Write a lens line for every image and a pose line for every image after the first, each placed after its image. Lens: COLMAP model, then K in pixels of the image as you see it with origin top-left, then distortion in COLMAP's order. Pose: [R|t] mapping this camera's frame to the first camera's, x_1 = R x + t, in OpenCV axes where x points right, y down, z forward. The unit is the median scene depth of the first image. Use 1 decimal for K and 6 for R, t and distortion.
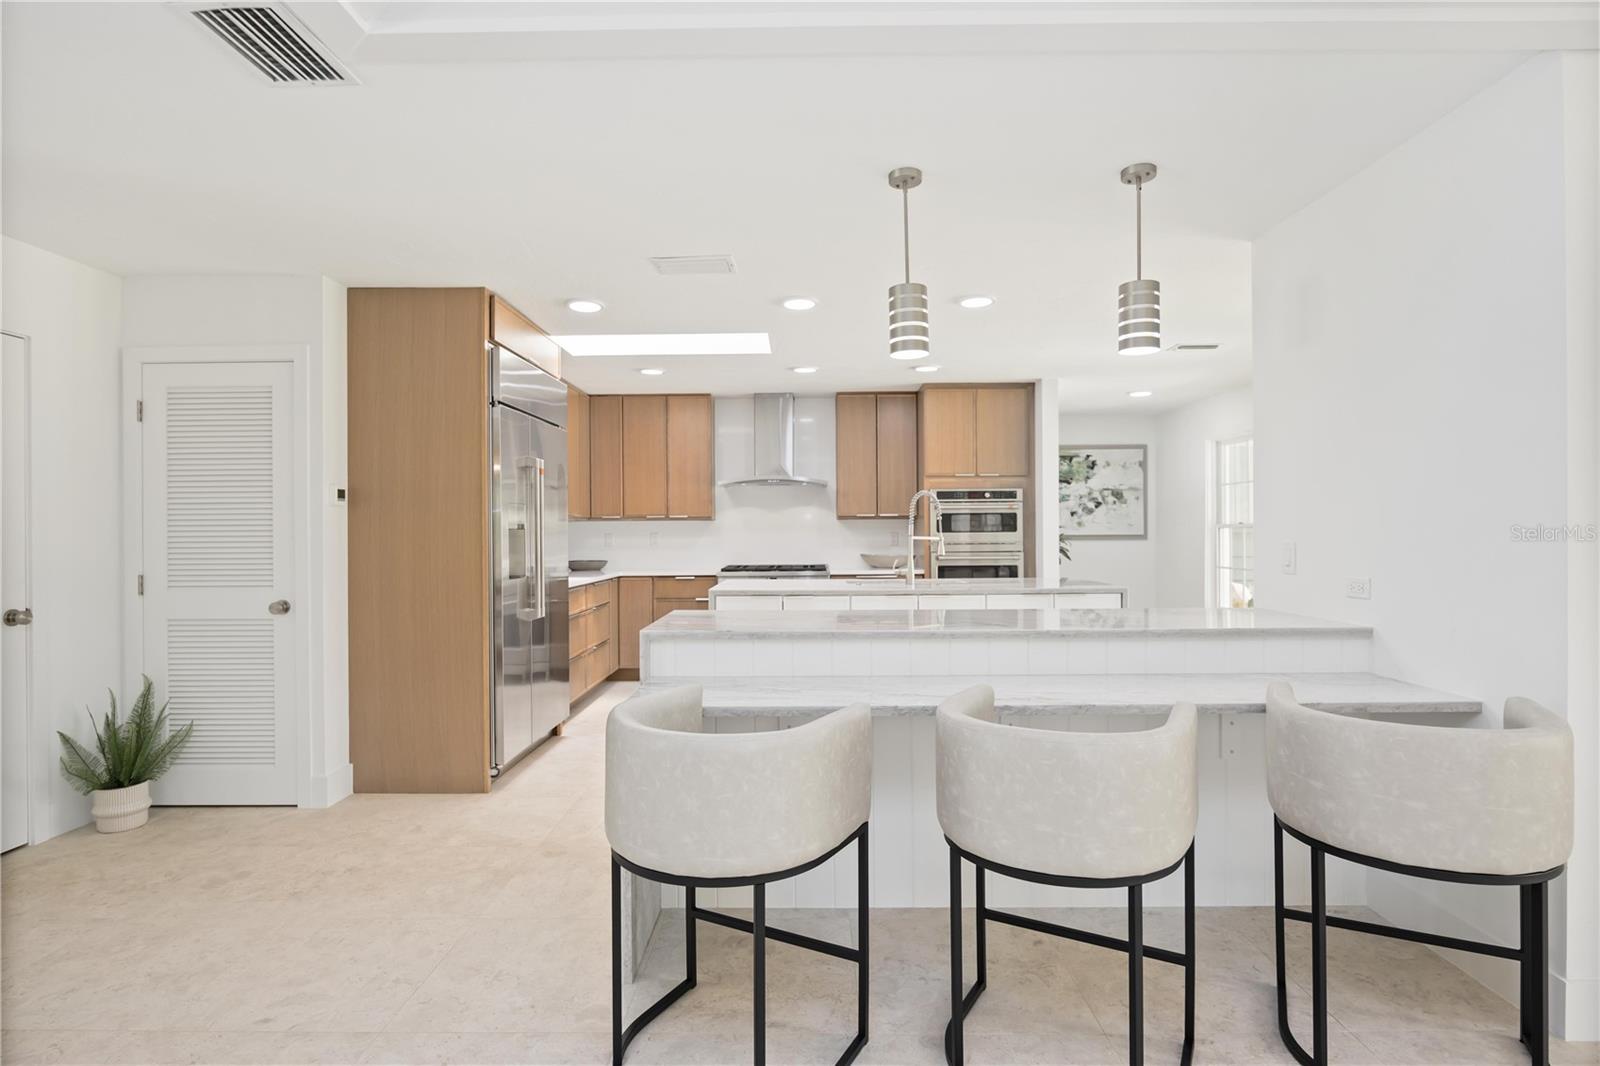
lens RADIAL K [[839.9, 0, 806.1], [0, 839.9, 526.7], [0, 0, 1]] dist [-0.006223, 0.001569]
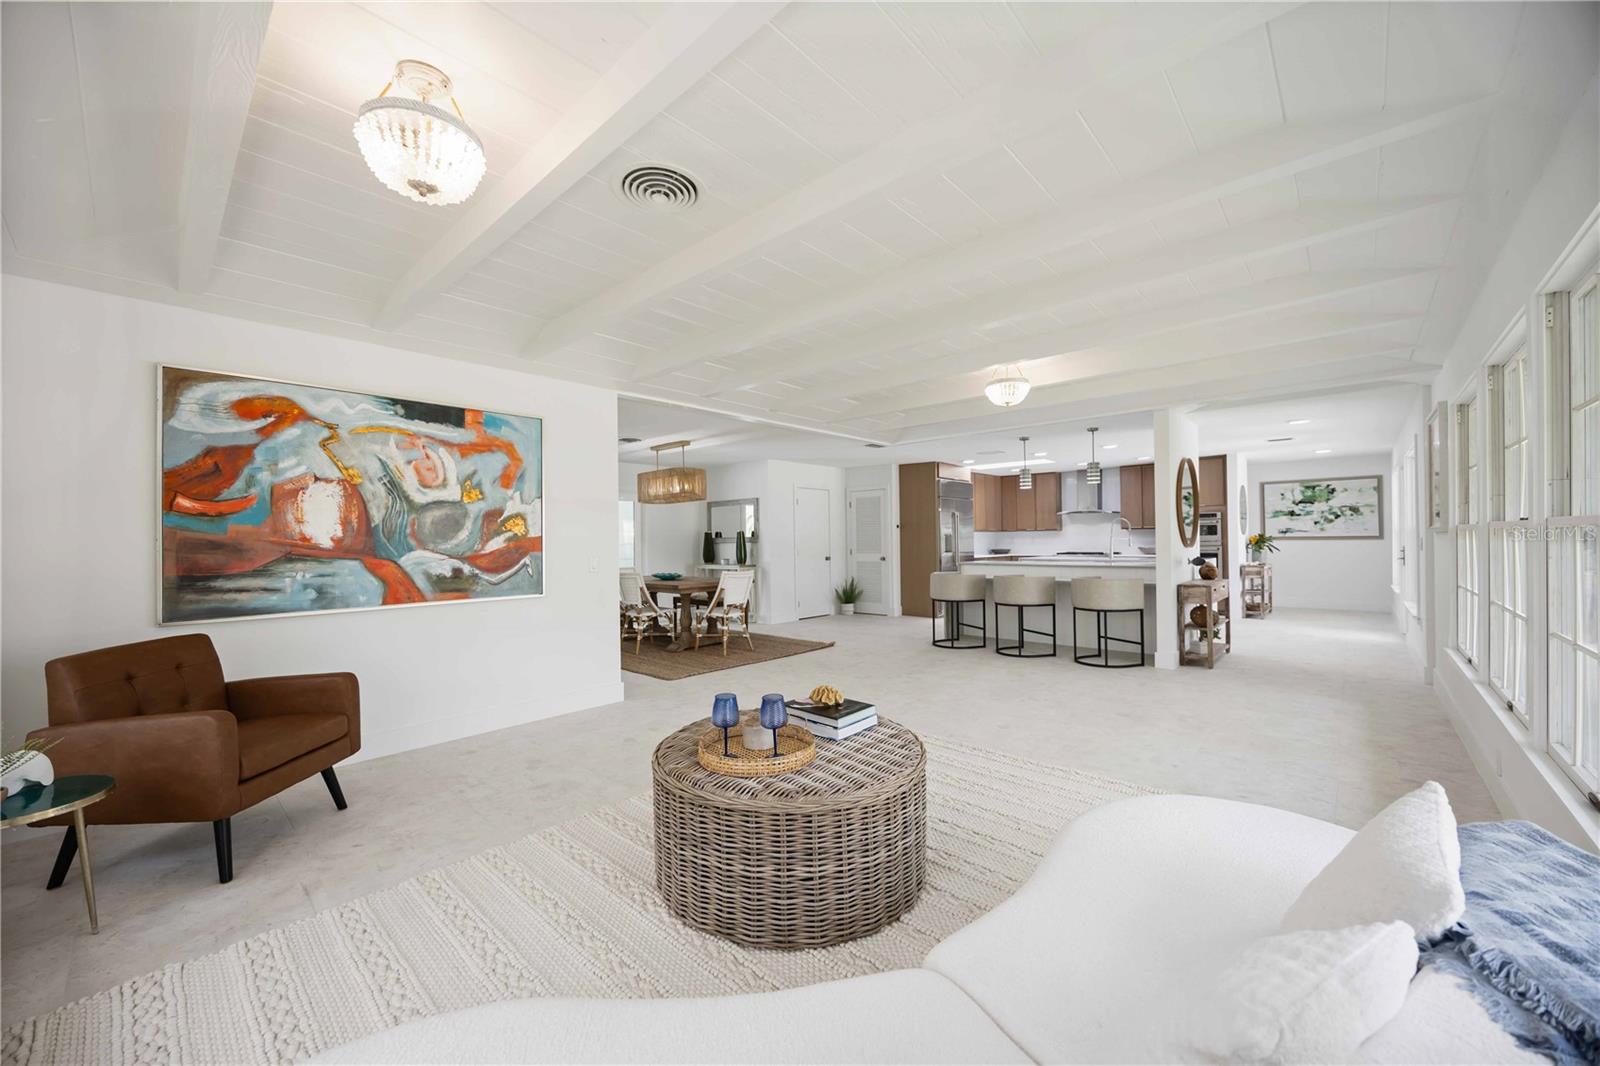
lens RADIAL K [[613.6, 0, 794.6], [0, 613.6, 536.8], [0, 0, 1]] dist [-0.001246, 0.000236]
pose [[0.743908, -0.004659, -0.668266, 0.441996], [0.010681, 0.999931, 0.004919, -0.006407], [0.668197, -0.010798, 0.743906, -0.627690]]
